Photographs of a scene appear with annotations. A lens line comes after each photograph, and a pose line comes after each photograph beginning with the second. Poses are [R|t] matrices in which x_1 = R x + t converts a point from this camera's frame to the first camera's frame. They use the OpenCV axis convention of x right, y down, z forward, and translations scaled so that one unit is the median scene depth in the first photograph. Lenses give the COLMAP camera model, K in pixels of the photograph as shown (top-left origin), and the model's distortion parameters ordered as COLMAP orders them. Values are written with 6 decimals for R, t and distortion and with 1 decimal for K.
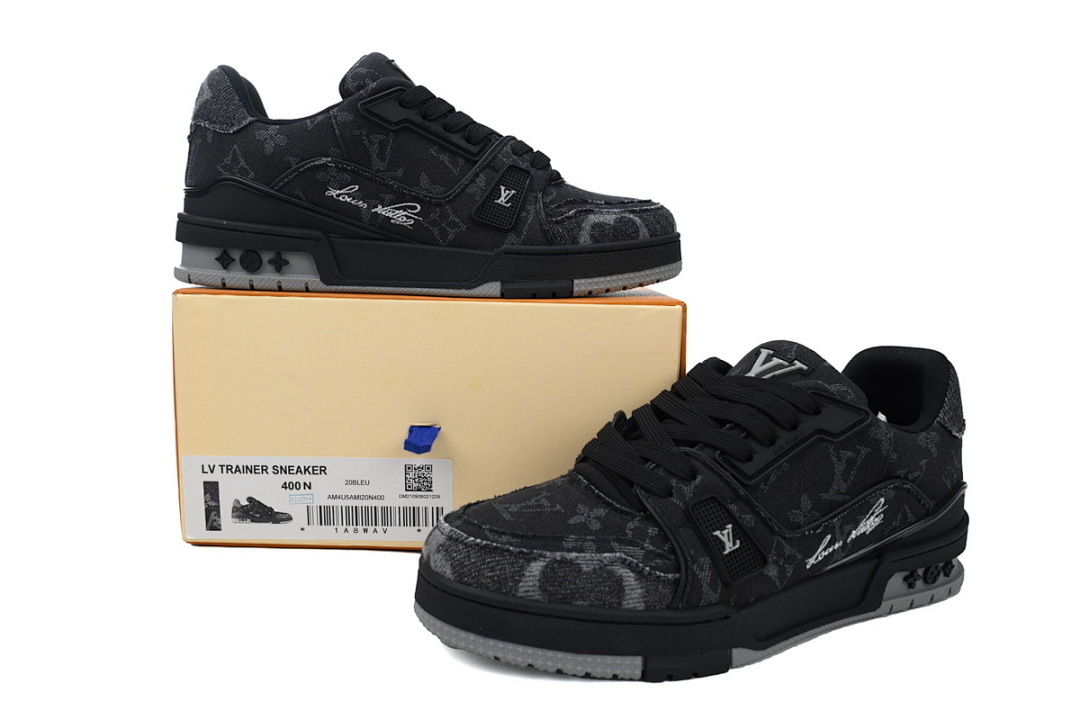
lens RADIAL K [[831.0, 0, 540.0], [0, 831.0, 360.0], [0, 0, 1]] dist [0.006930, -0.002504]
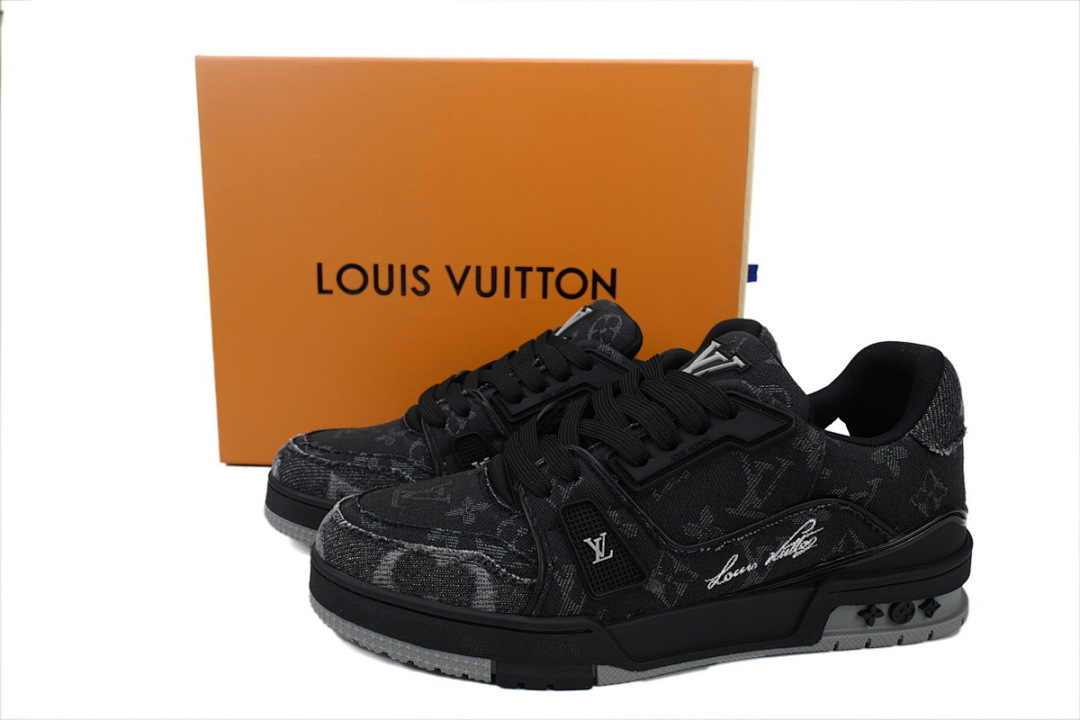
lens RADIAL K [[831.0, 0, 540.0], [0, 831.0, 360.0], [0, 0, 1]] dist [0.006930, -0.002504]
pose [[0.955007, 0.036968, -0.294270, 0.425454], [-0.026271, 0.998845, 0.040224, -0.029284], [0.295418, -0.030684, 0.954875, 0.101838]]
